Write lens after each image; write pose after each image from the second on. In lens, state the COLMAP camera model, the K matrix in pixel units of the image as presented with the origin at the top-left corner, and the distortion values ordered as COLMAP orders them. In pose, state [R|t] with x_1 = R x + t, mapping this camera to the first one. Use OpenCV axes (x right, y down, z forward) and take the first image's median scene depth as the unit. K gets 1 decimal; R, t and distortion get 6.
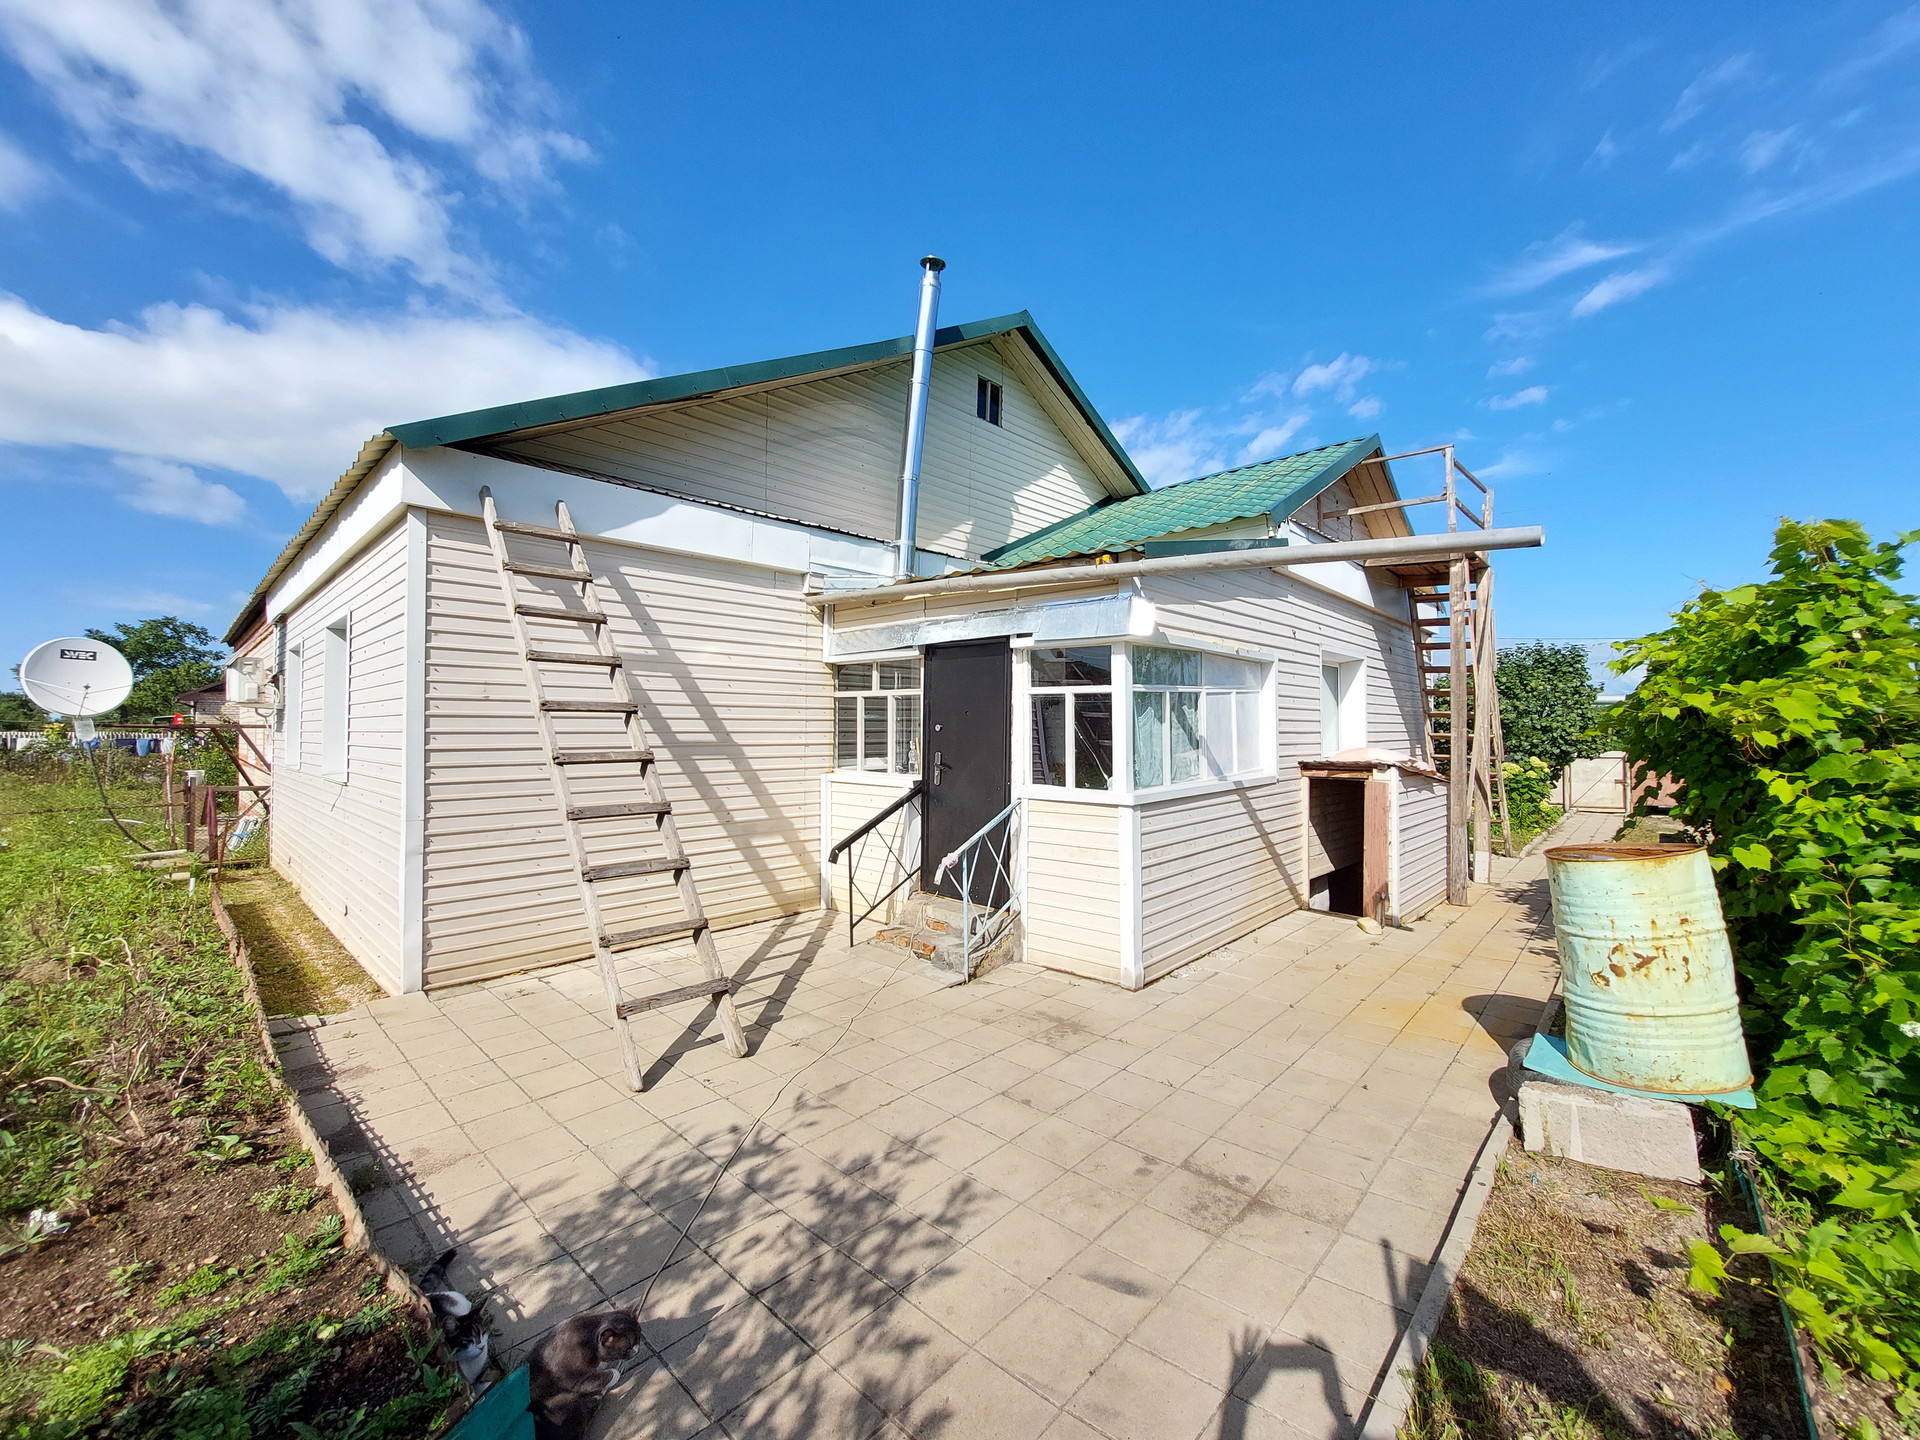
lens RADIAL K [[768.7, 0, 960.0], [0, 768.7, 720.0], [0, 0, 1]] dist [0.025300, -0.000112]
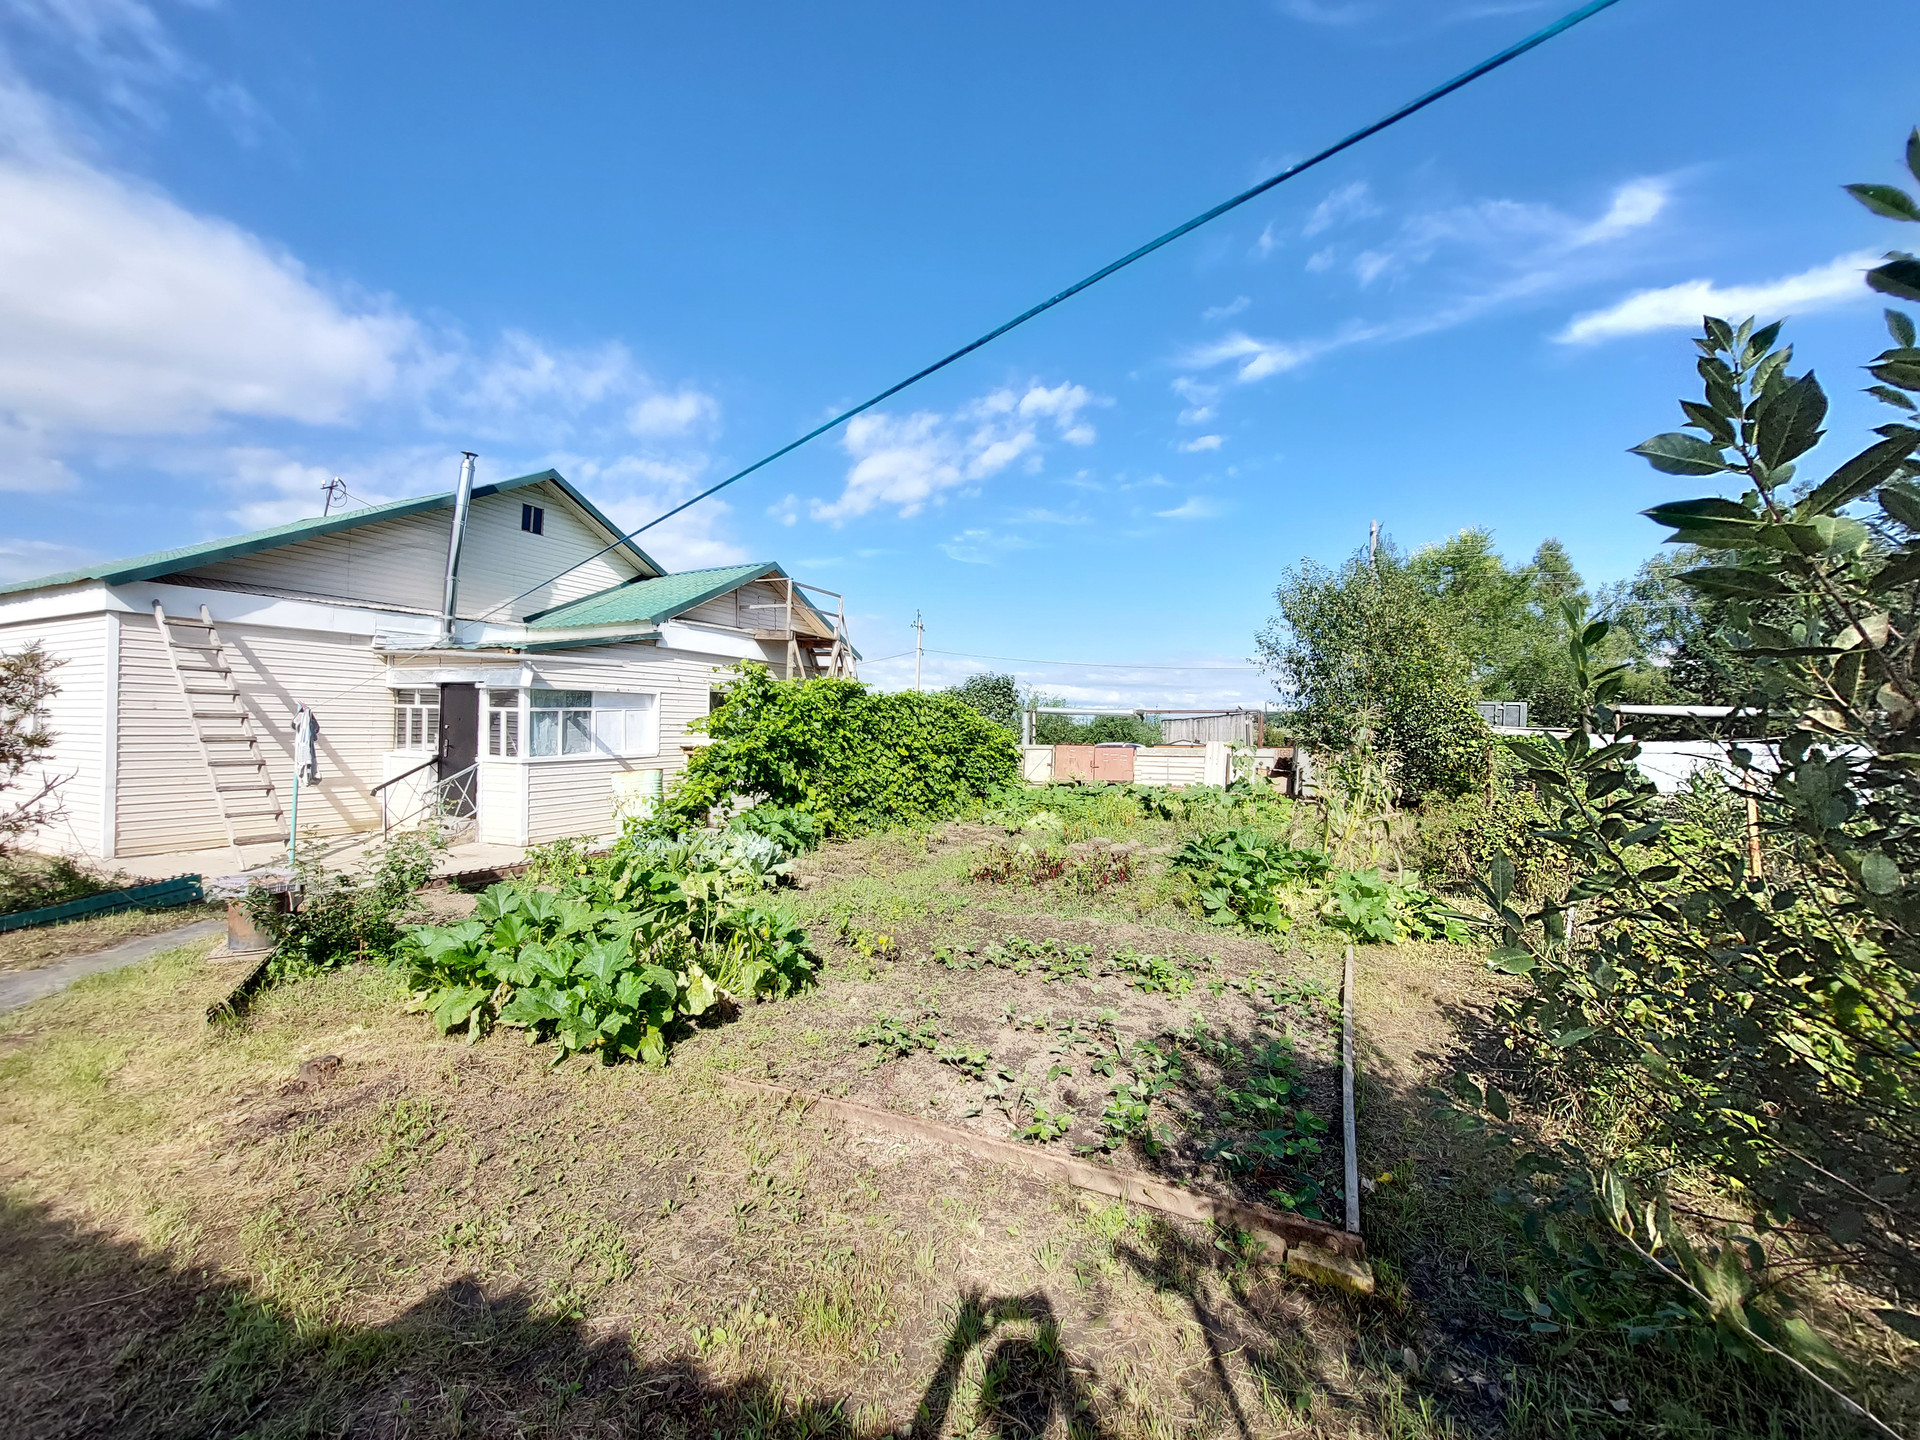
lens RADIAL K [[798.1, 0, 929.2], [0, 798.1, 719.8], [0, 0, 1]] dist [0.025691, 0.000007]
pose [[0.961512, 0.018150, 0.274162, 0.509095], [-0.019900, 0.999795, 0.003604, -0.033283], [-0.274041, -0.008921, 0.961677, -1.098484]]
